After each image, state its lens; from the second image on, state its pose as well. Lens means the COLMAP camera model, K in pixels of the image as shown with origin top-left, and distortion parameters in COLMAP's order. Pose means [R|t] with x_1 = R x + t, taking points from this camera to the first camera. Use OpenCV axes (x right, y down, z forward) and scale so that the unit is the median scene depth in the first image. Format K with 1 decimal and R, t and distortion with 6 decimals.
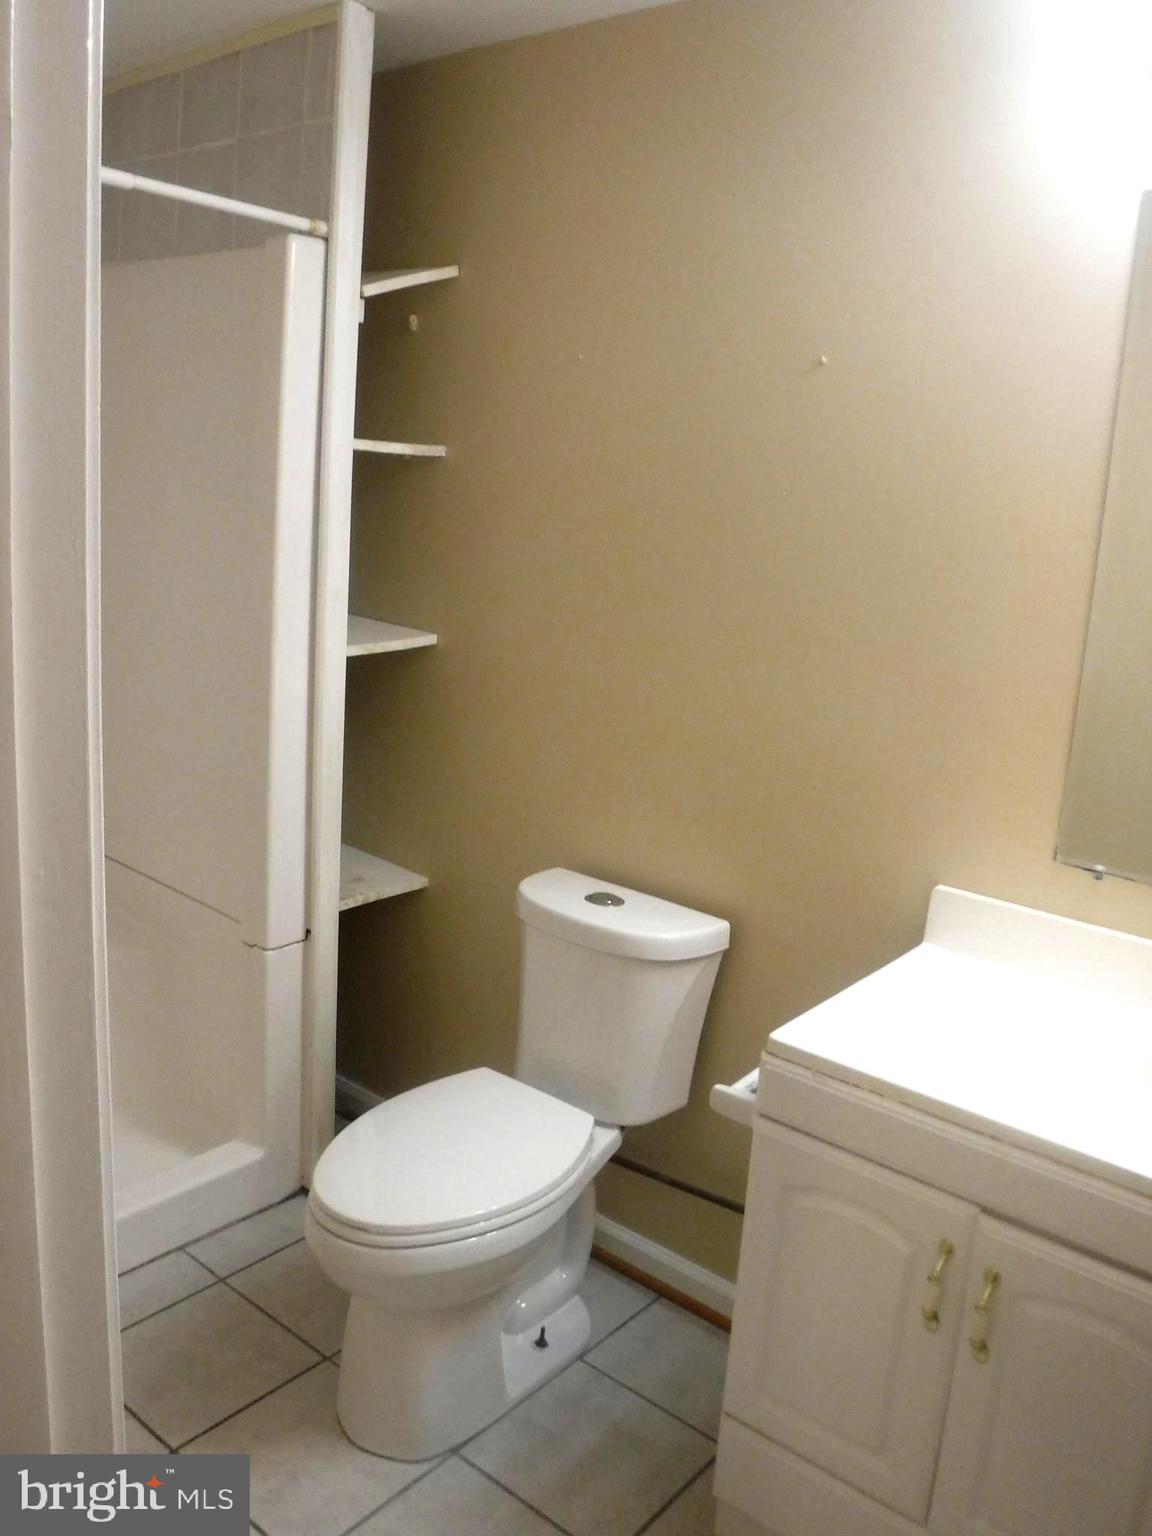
lens RADIAL K [[1262.3, 0, 576.0], [0, 1262.3, 768.0], [0, 0, 1]] dist [-0.121467, 0.085193]
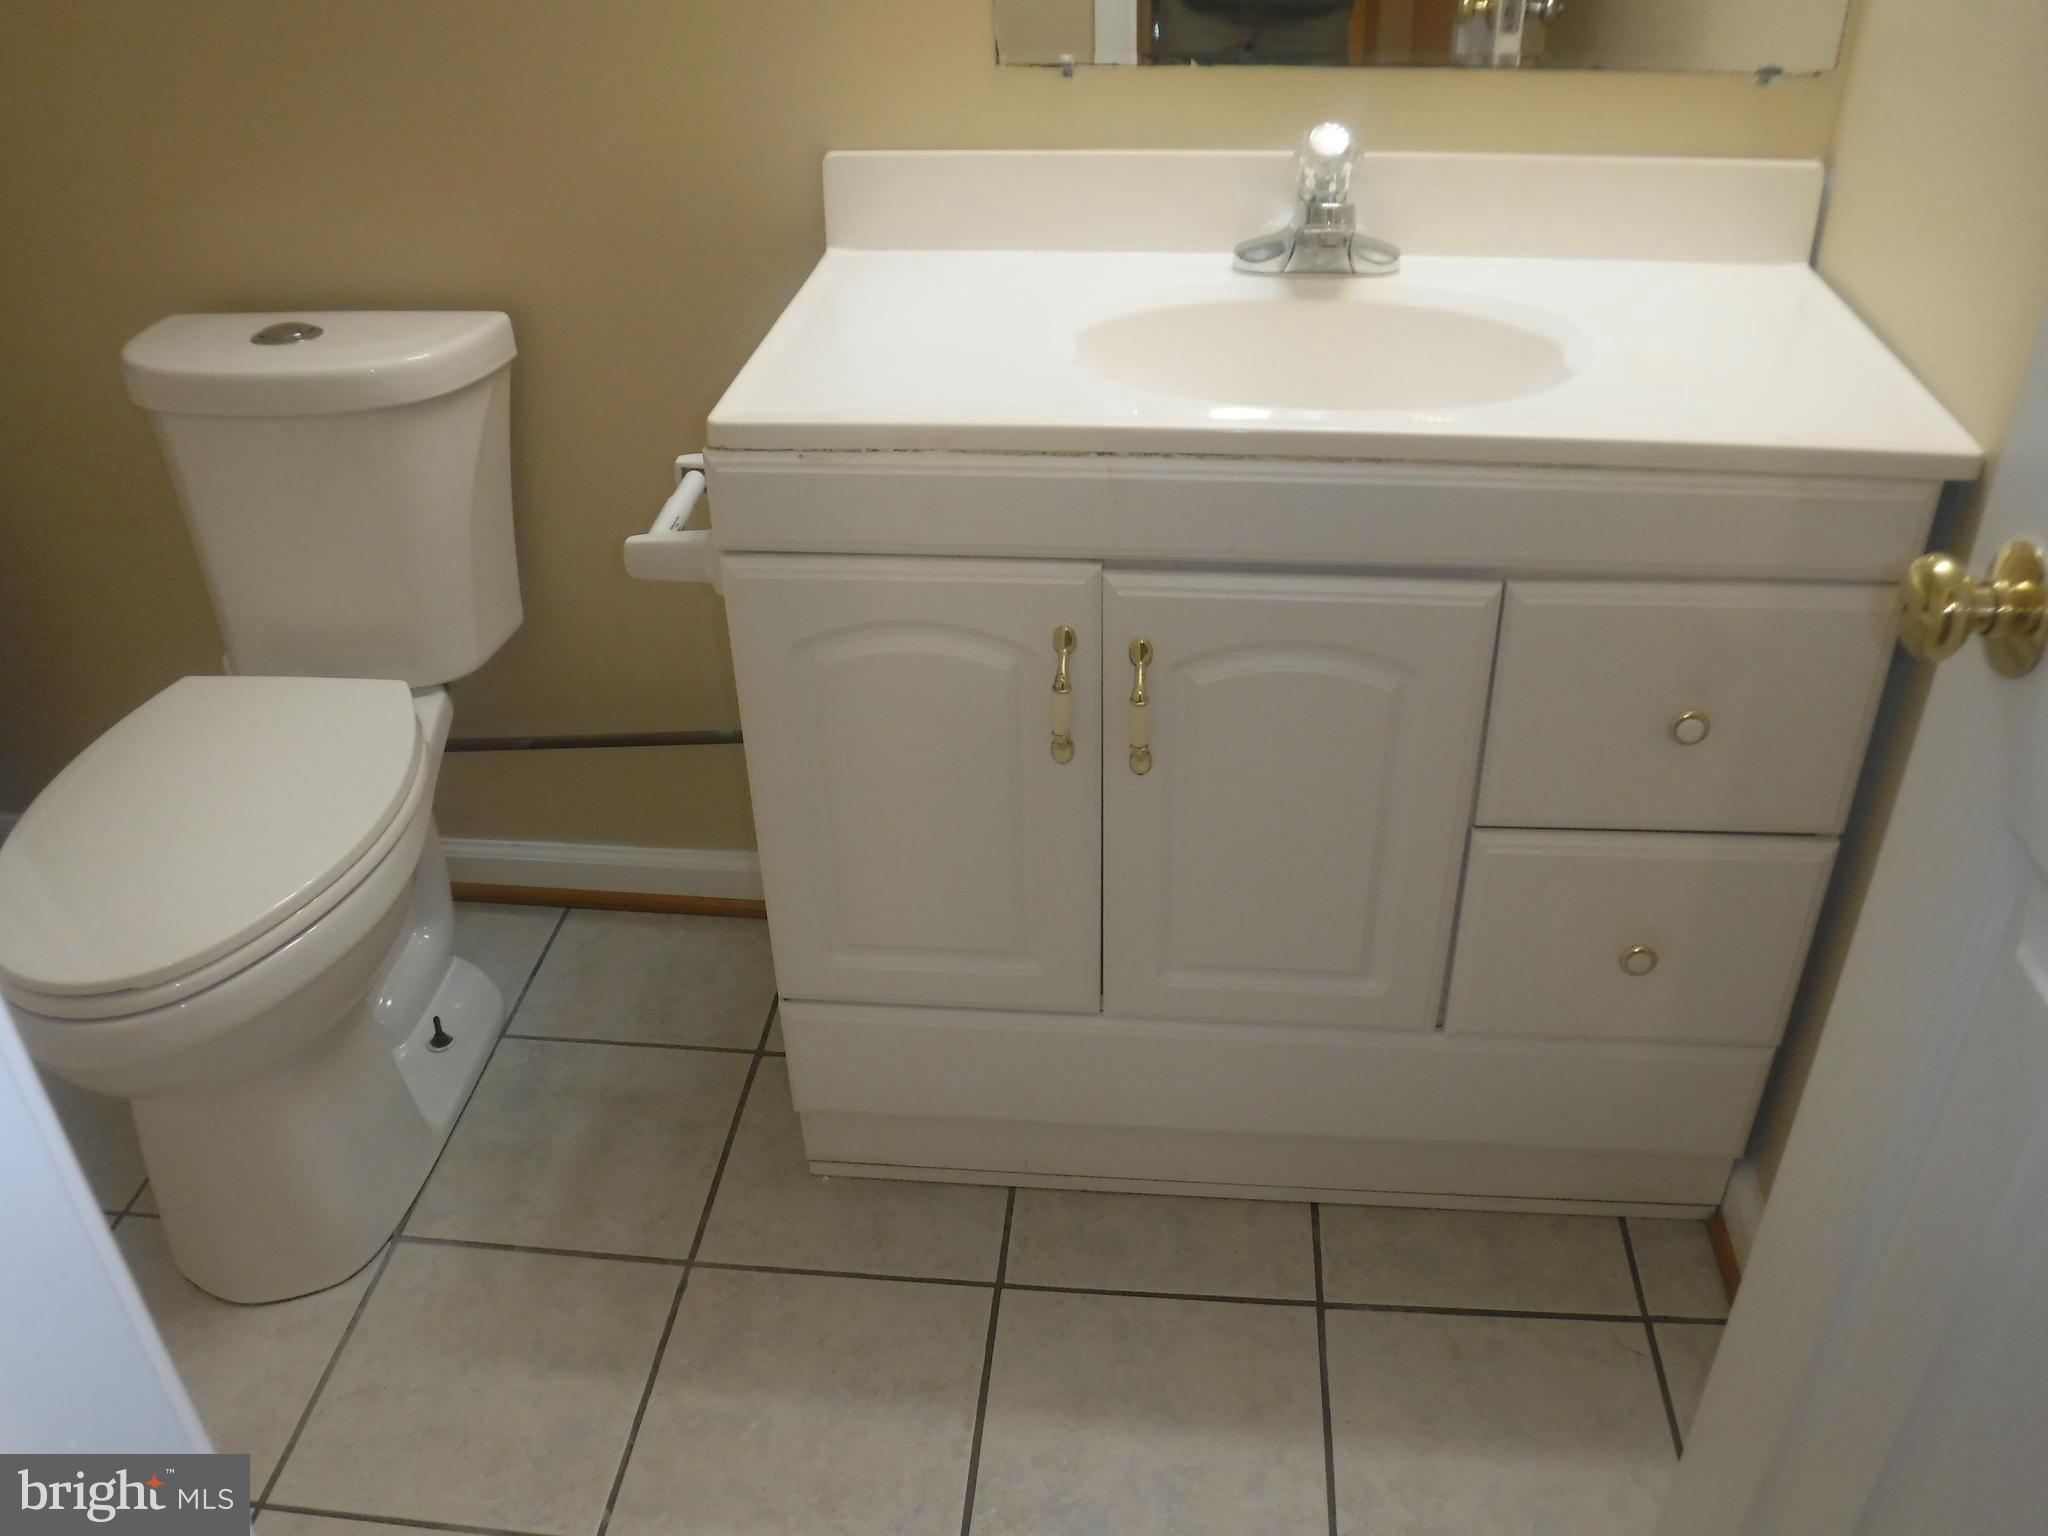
lens RADIAL K [[1683.1, 0, 1024.0], [0, 1683.1, 768.0], [0, 0, 1]] dist [-0.121467, 0.085193]
pose [[0.825461, -0.370938, 0.425464, -0.103825], [0.202337, 0.898113, 0.390451, 0.065297], [-0.526948, -0.236215, 0.816412, 0.178366]]
